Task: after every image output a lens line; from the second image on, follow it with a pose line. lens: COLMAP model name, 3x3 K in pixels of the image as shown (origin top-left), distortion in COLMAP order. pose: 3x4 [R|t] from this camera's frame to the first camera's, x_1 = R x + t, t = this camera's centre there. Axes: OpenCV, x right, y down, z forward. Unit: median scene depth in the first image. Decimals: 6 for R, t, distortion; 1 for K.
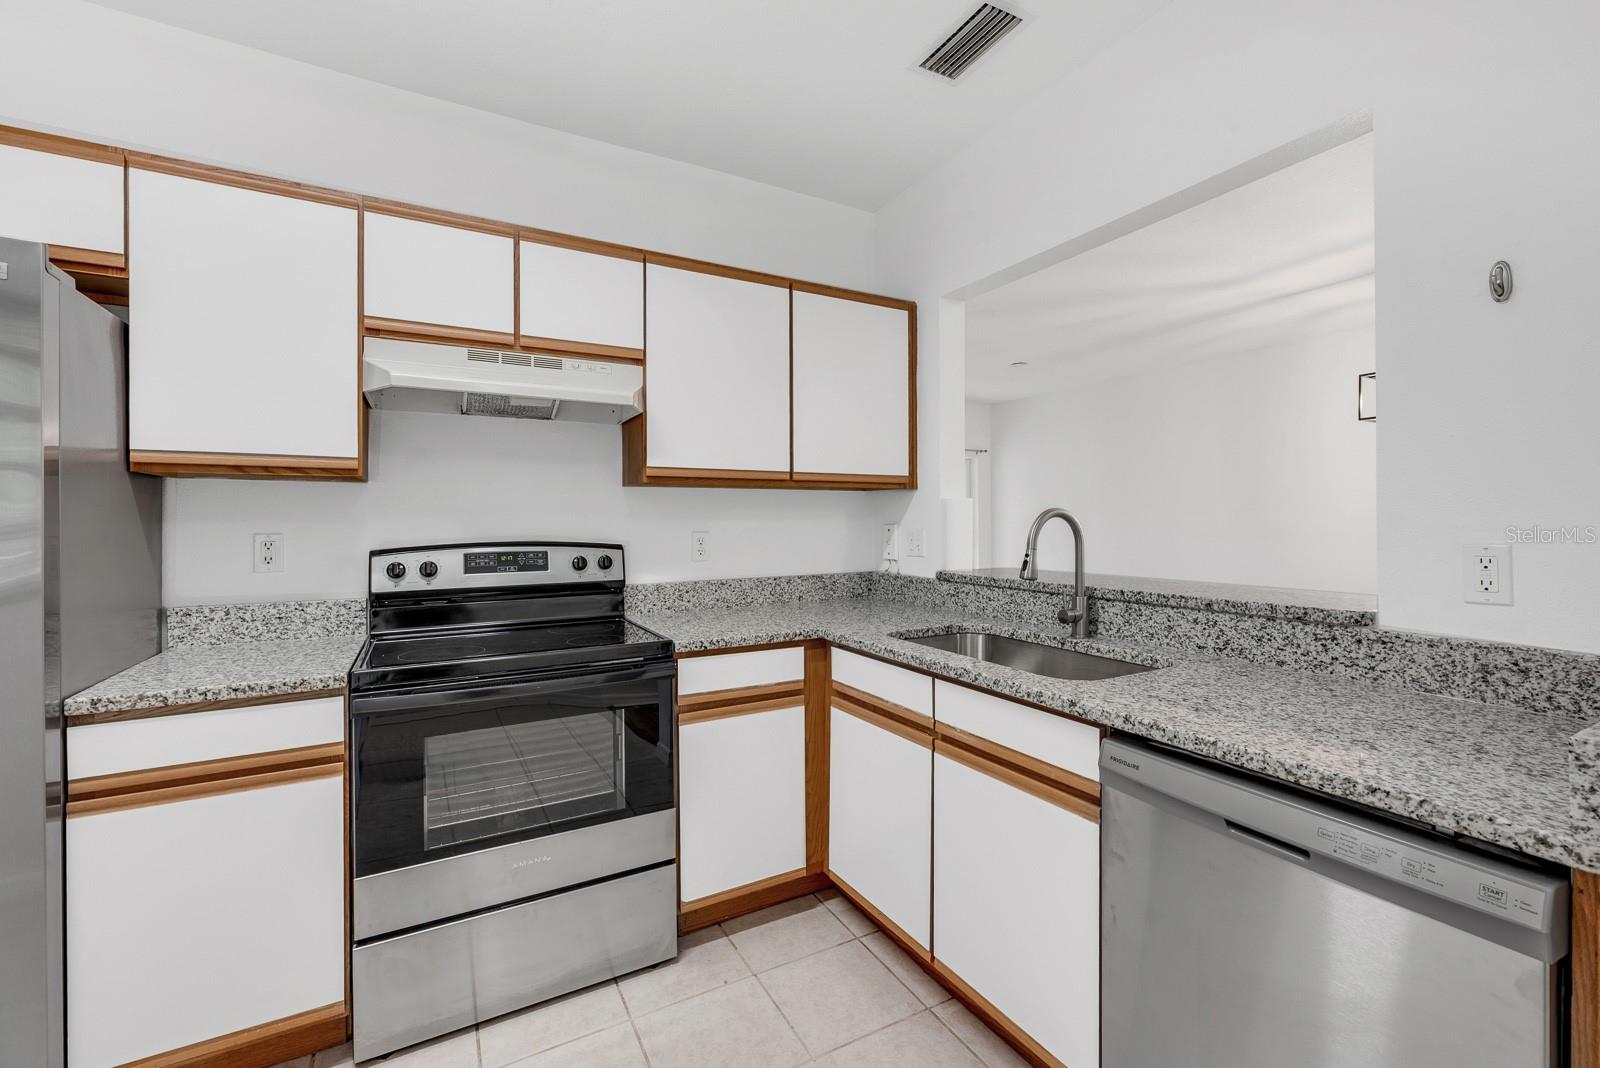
lens RADIAL K [[648.6, 0, 800.0], [0, 648.6, 534.0], [0, 0, 1]] dist [-0.001433, -0.000387]
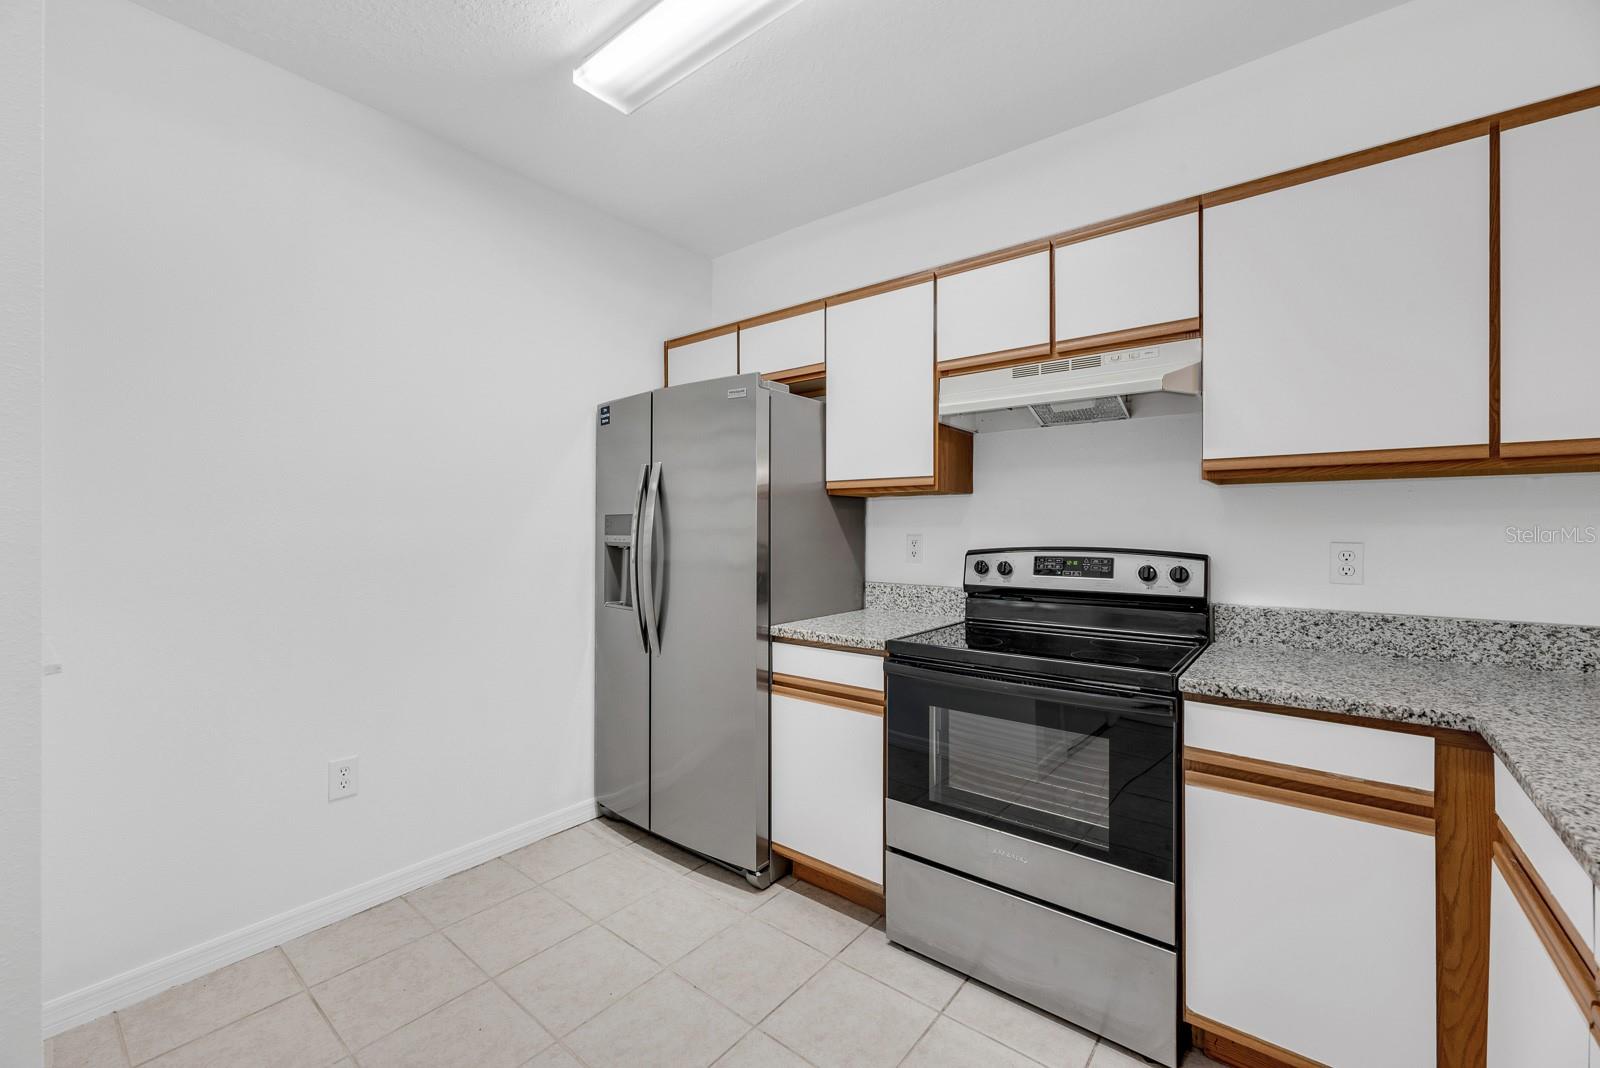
lens RADIAL K [[648.6, 0, 800.0], [0, 648.6, 534.0], [0, 0, 1]] dist [-0.001433, -0.000387]
pose [[0.390744, 0.015751, -0.920365, 0.339868], [-0.018837, 0.999781, 0.009113, -0.009499], [0.920307, 0.013776, 0.390955, 0.235482]]
